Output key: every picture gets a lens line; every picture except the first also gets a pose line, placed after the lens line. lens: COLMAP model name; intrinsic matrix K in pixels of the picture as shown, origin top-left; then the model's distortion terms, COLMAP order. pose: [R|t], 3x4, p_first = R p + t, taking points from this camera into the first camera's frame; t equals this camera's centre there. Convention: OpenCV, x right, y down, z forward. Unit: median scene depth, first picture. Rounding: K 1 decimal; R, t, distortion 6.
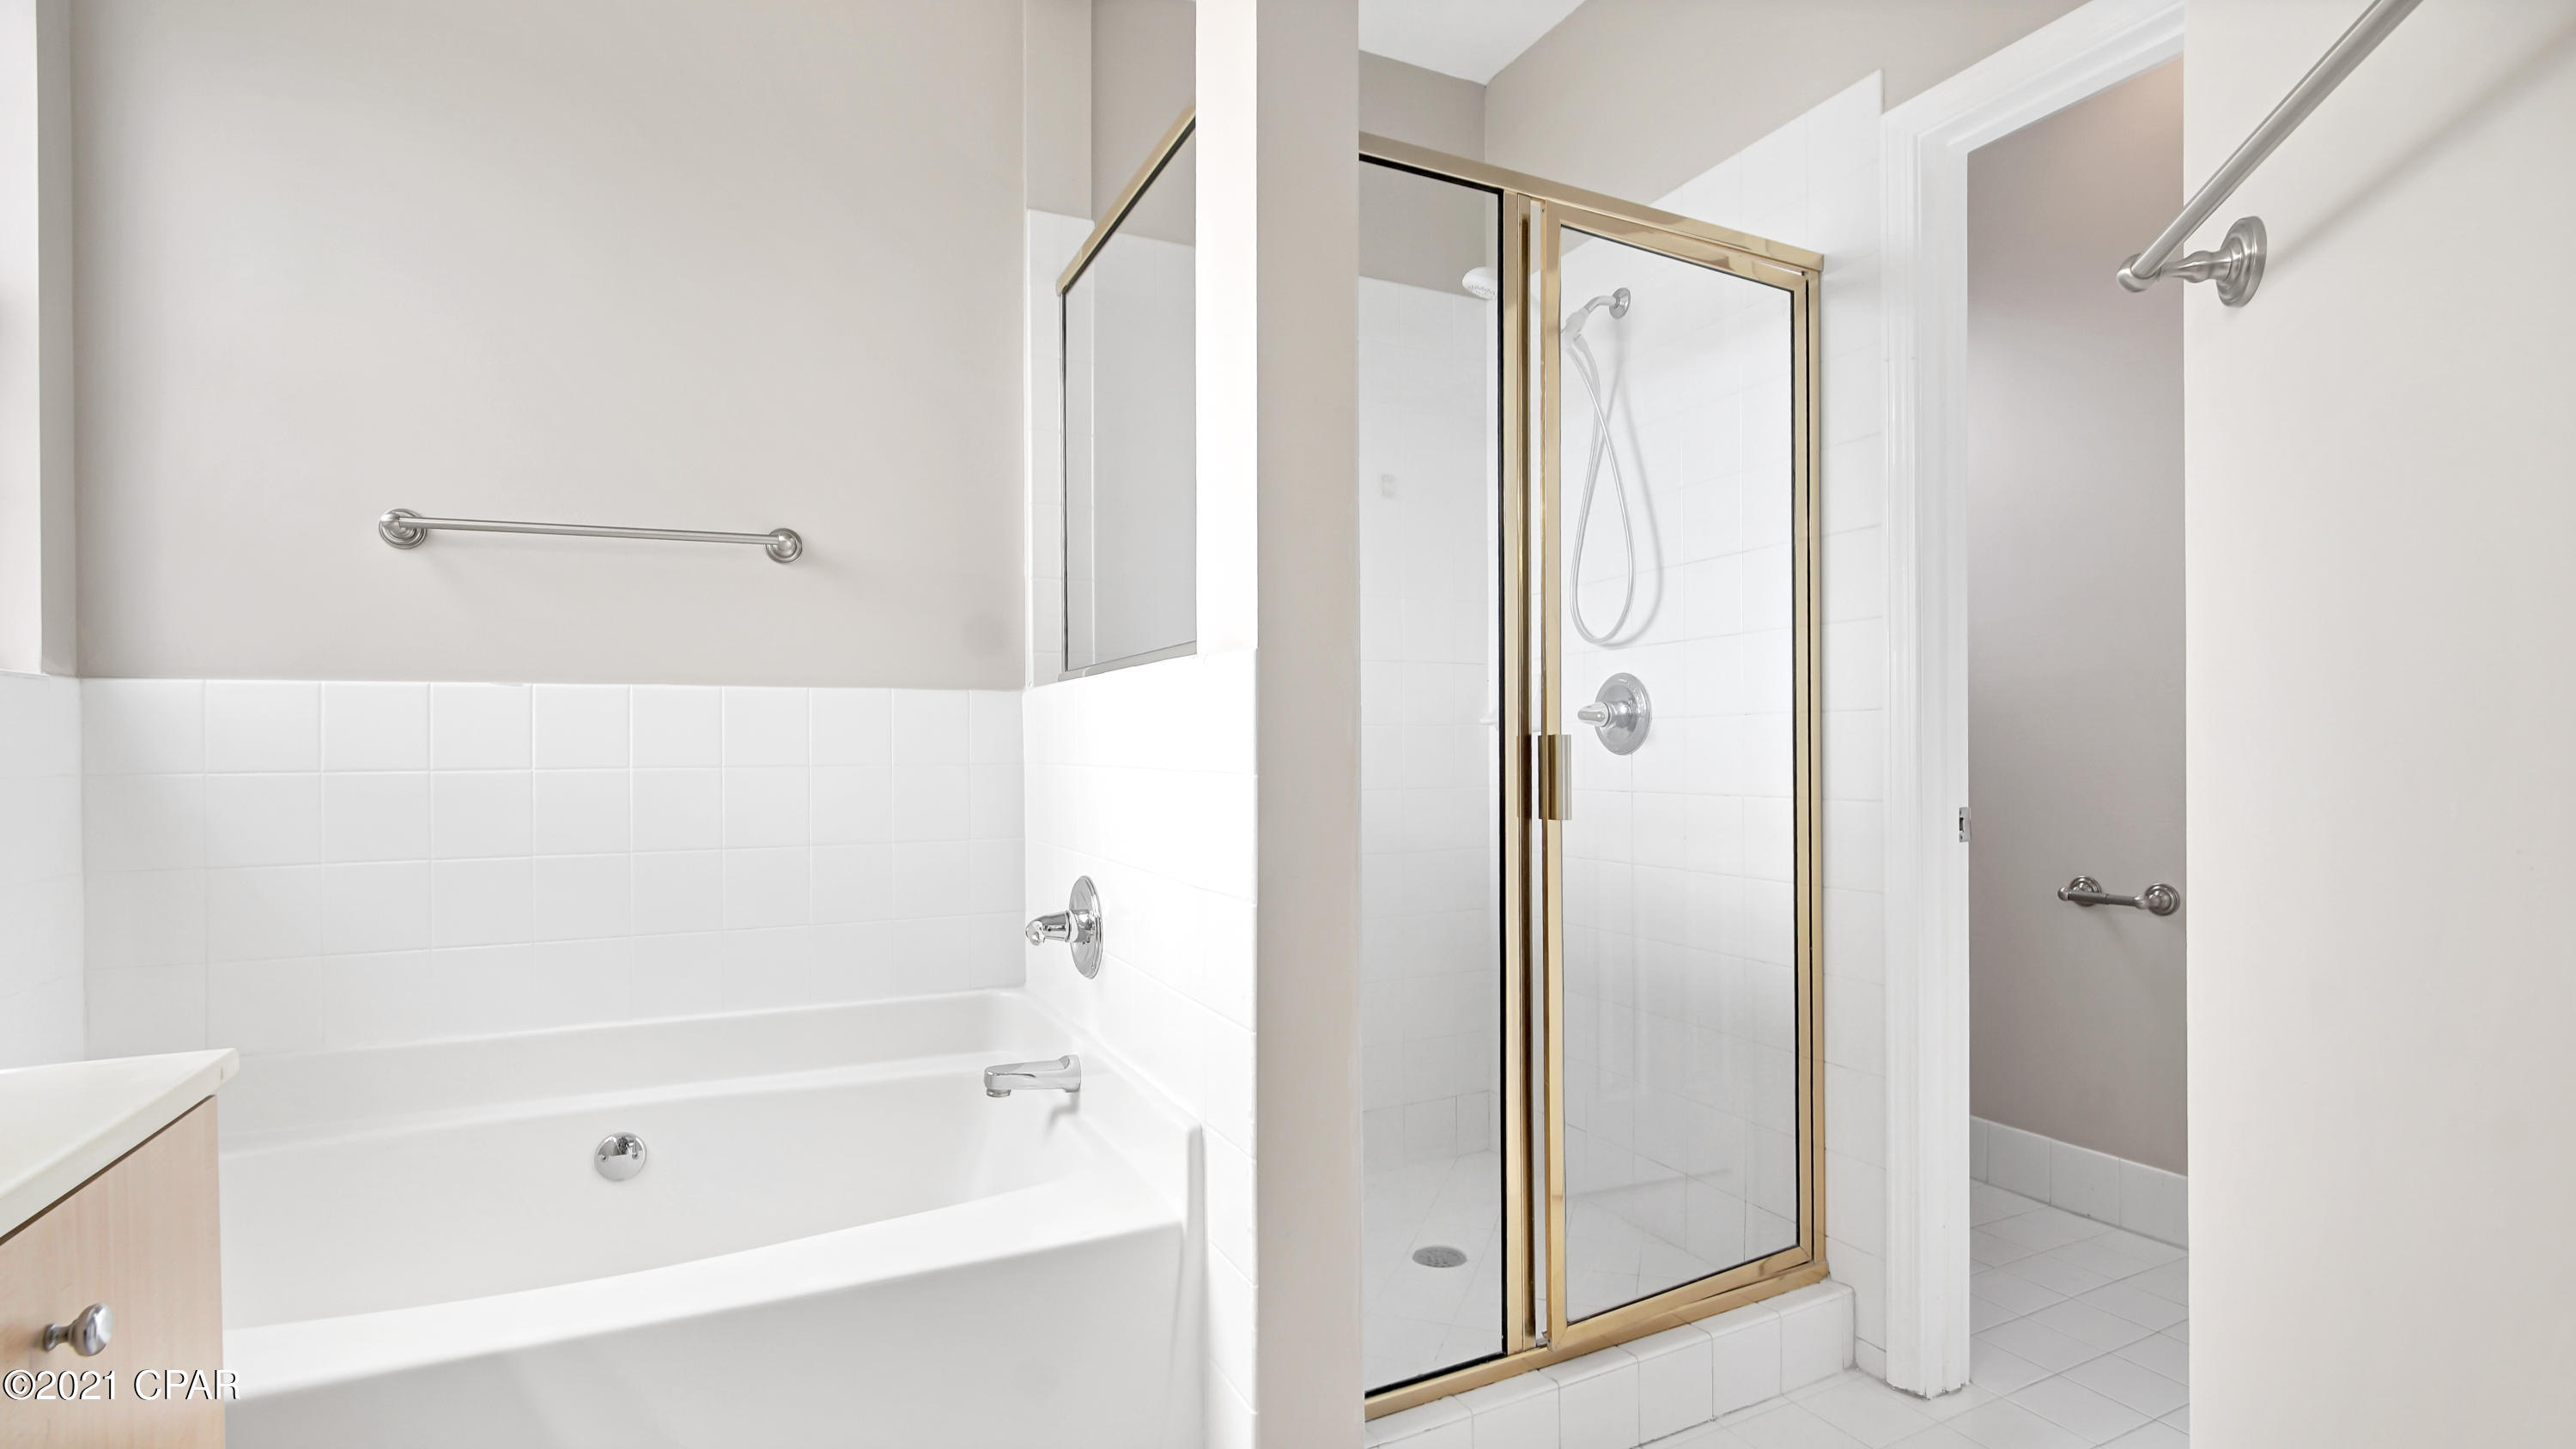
lens RADIAL K [[1221.4, 0, 1288.0], [0, 1221.4, 724.5], [0, 0, 1]] dist [0.001796, -0.000155]
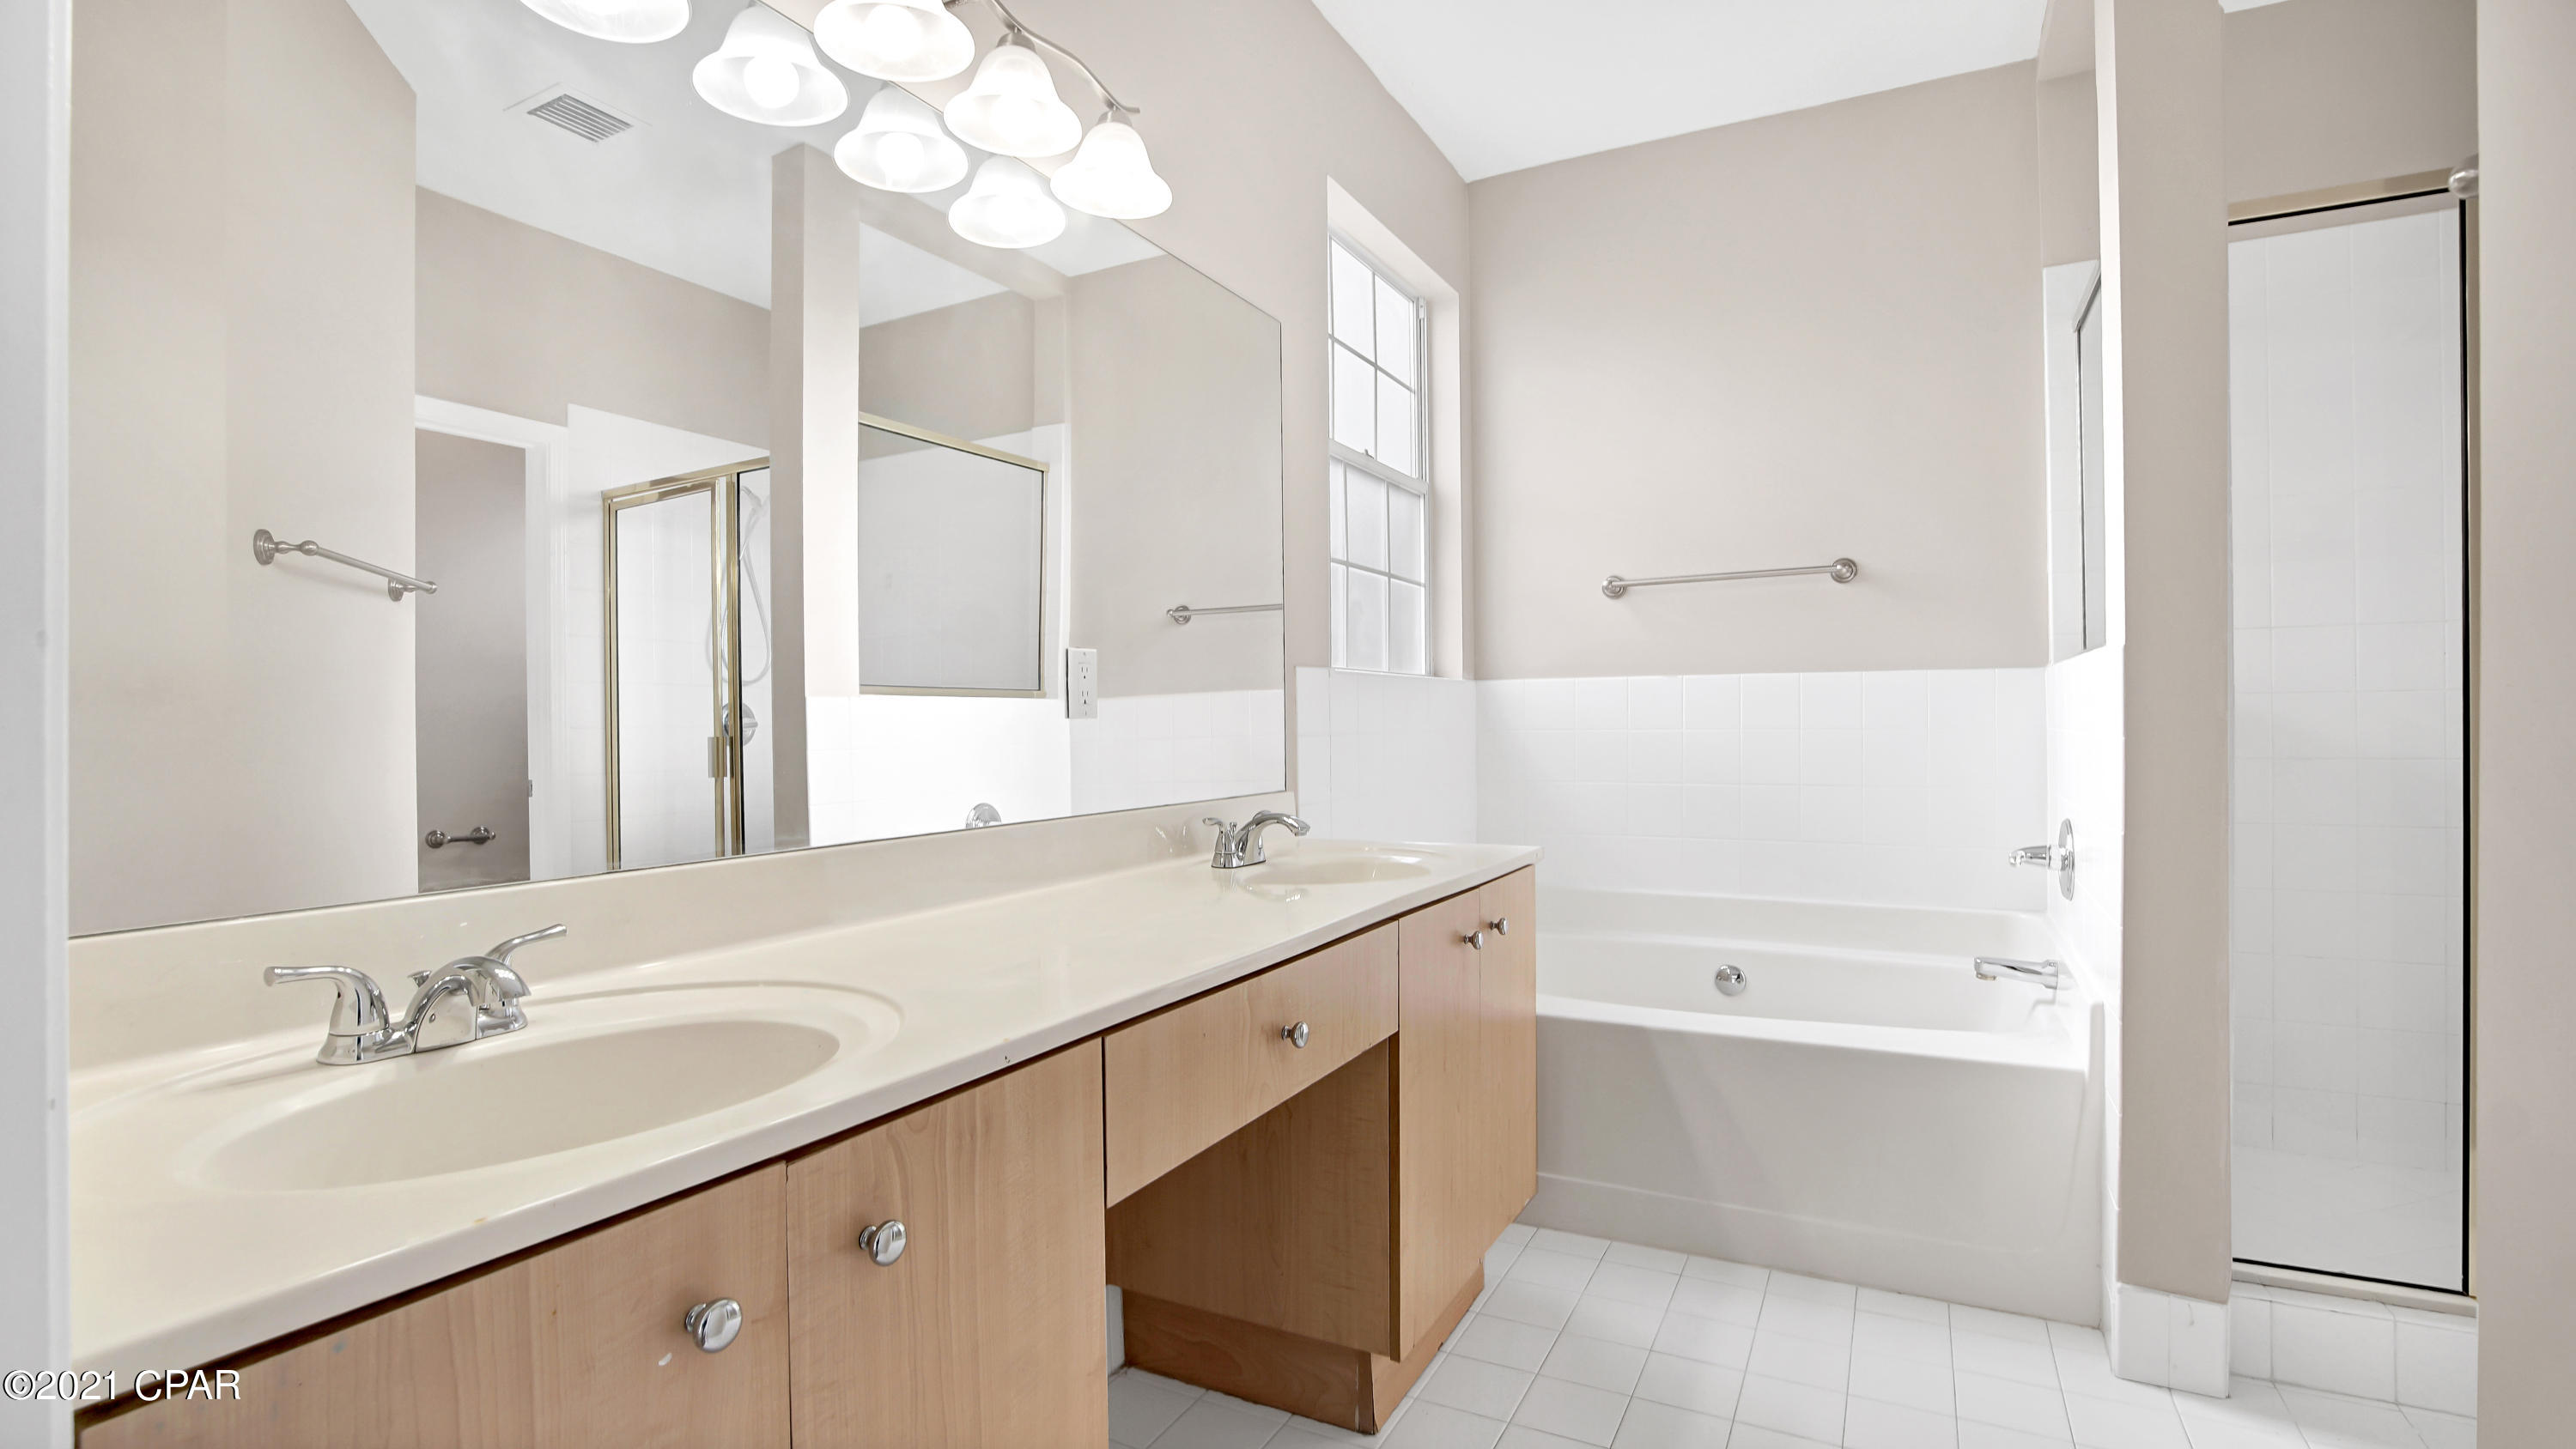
lens RADIAL K [[1183.2, 0, 1282.0], [0, 1183.2, 710.1], [0, 0, 1]] dist [-0.000844, -0.000034]
pose [[0.581915, -0.007266, -0.813217, 0.352699], [0.009057, 0.999956, -0.002454, 0.010690], [0.813199, -0.005937, 0.581955, -0.347442]]
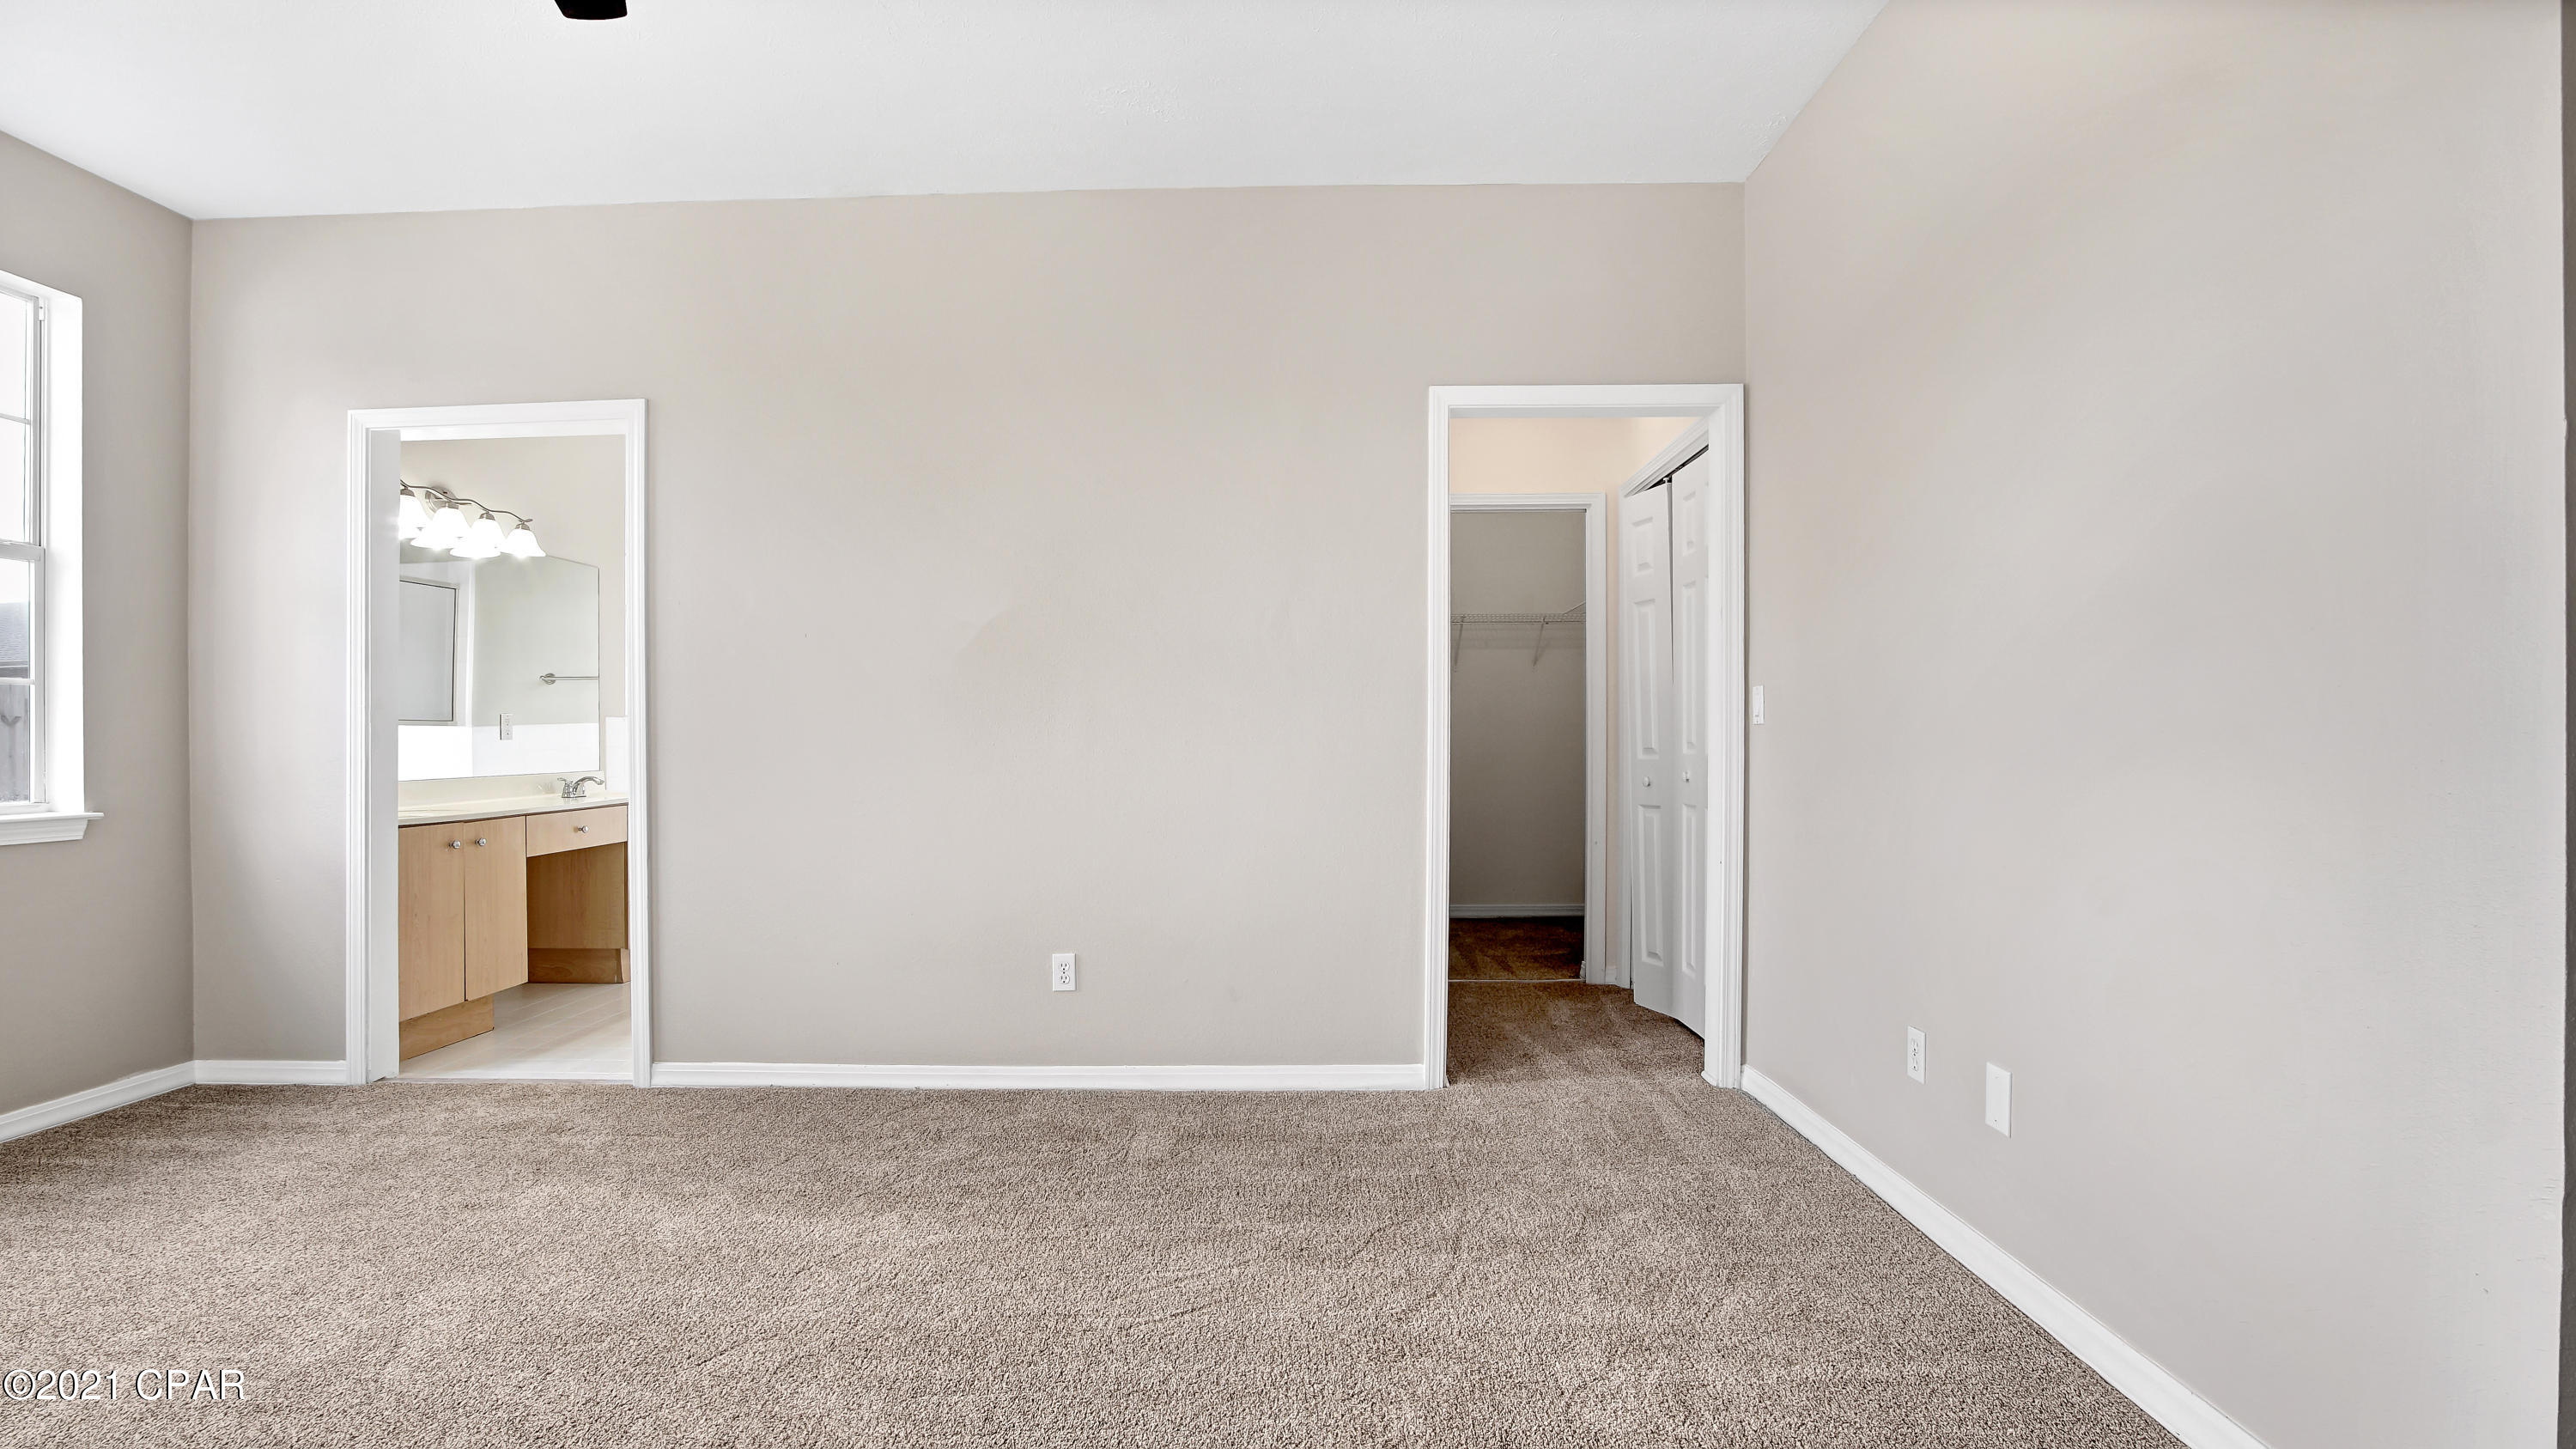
lens RADIAL K [[1185.2, 0, 1274.6], [0, 1185.2, 735.4], [0, 0, 1]] dist [-0.031108, 0.000444]
pose [[0.886443, 0.003219, -0.462826, 2.240535], [0.001014, 0.999960, 0.008897, -0.018686], [0.462836, -0.008356, 0.886405, -1.462318]]
